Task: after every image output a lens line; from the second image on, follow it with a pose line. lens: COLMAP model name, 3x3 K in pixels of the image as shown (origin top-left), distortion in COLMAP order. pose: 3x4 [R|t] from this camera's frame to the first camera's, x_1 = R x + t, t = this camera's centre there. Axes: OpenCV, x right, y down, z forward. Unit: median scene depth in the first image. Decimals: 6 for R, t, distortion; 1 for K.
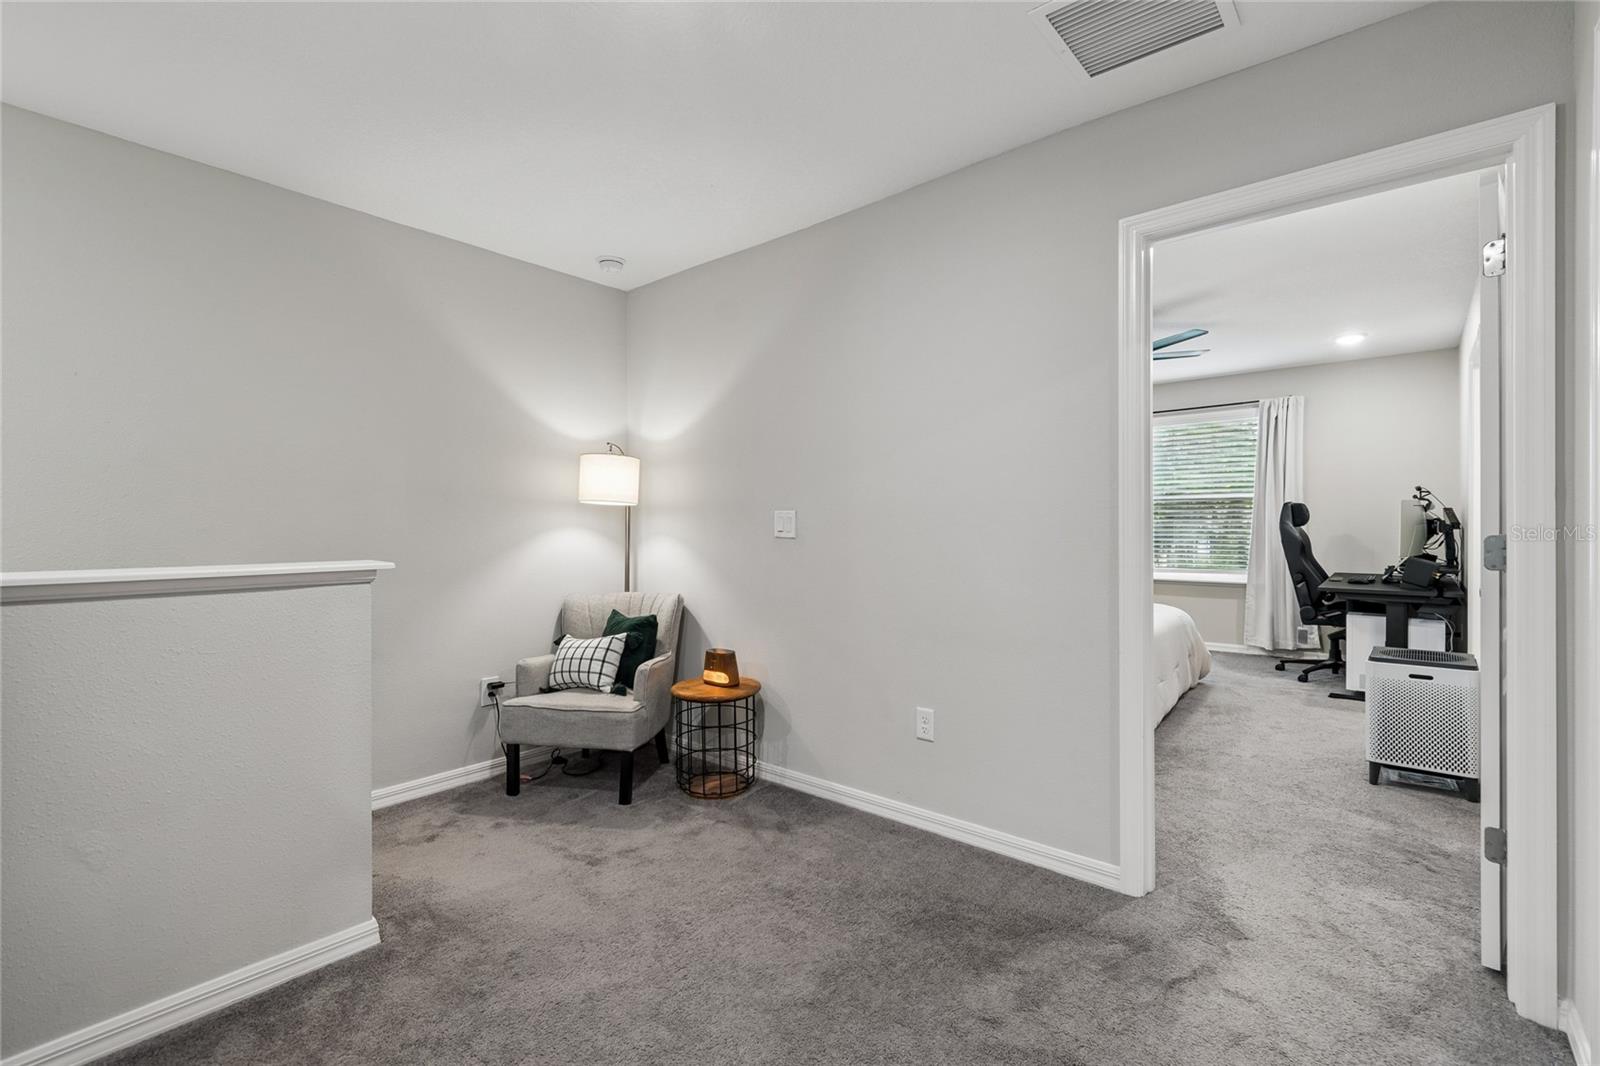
lens RADIAL K [[715.0, 0, 805.2], [0, 715.0, 522.9], [0, 0, 1]] dist [0.001507, -0.000404]
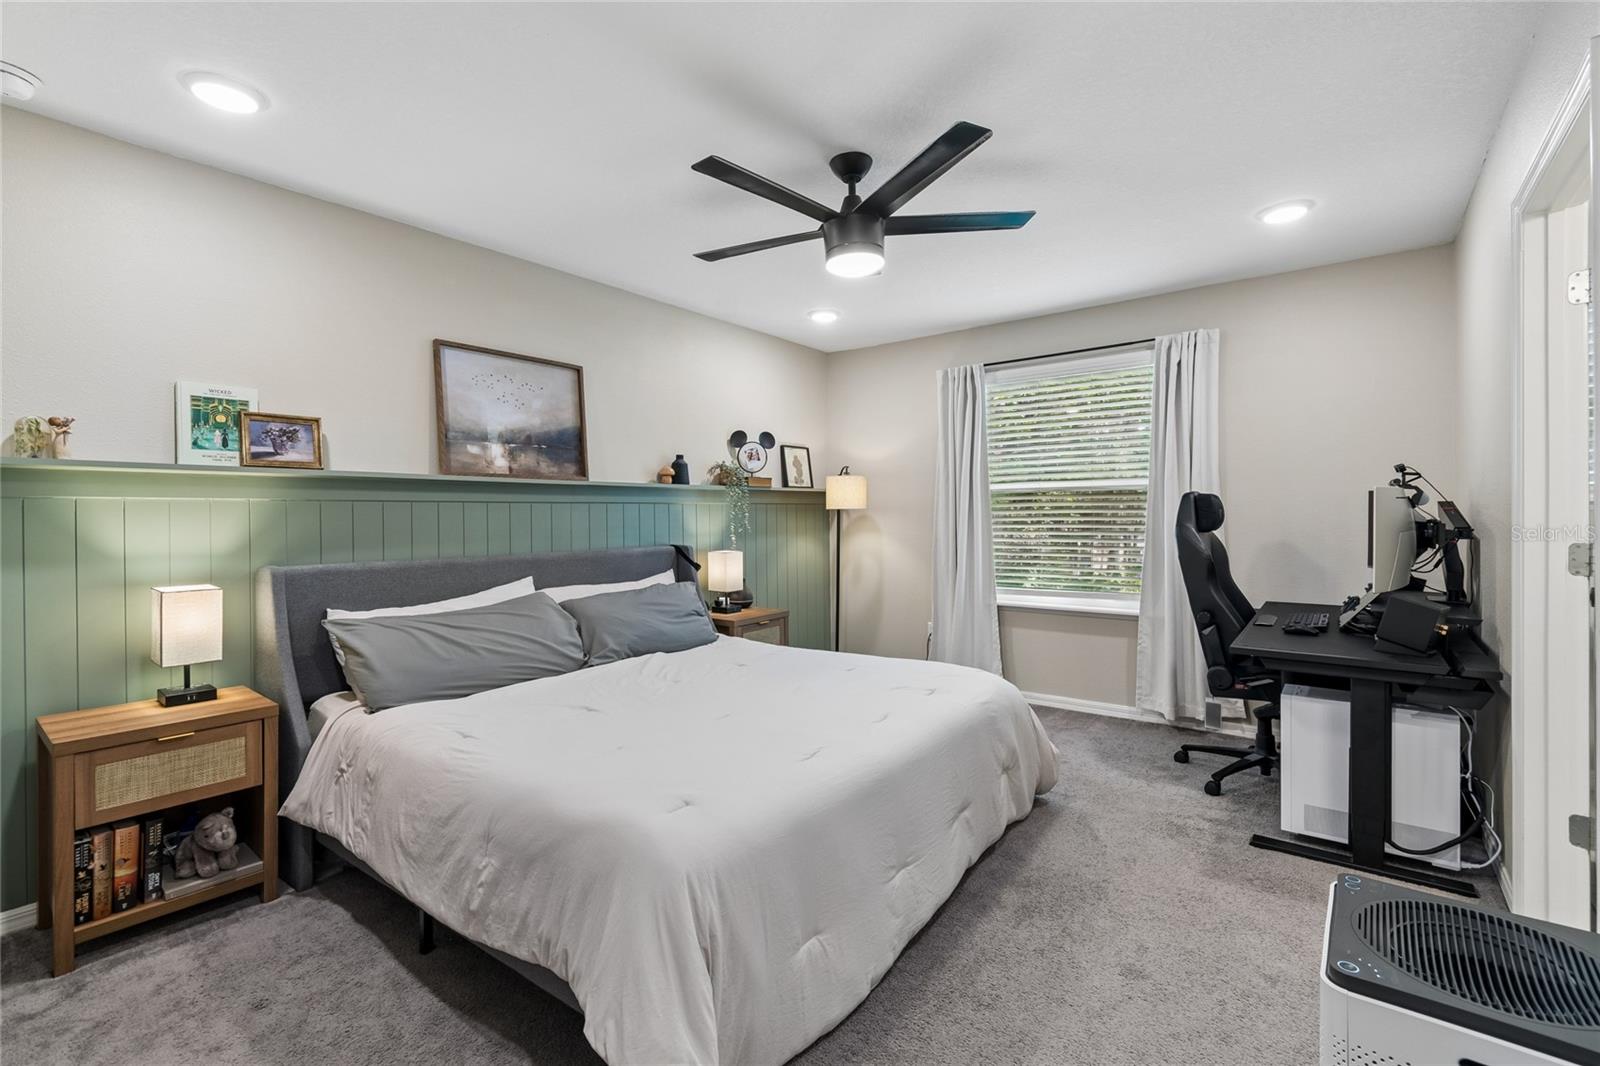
lens RADIAL K [[711.7, 0, 801.7], [0, 711.7, 513.6], [0, 0, 1]] dist [0.002603, -0.000037]
pose [[0.998939, -0.005794, 0.045682, 0.324299], [0.005815, 0.999983, -0.000317, -0.012948], [-0.045680, 0.000582, 0.998956, 0.417724]]
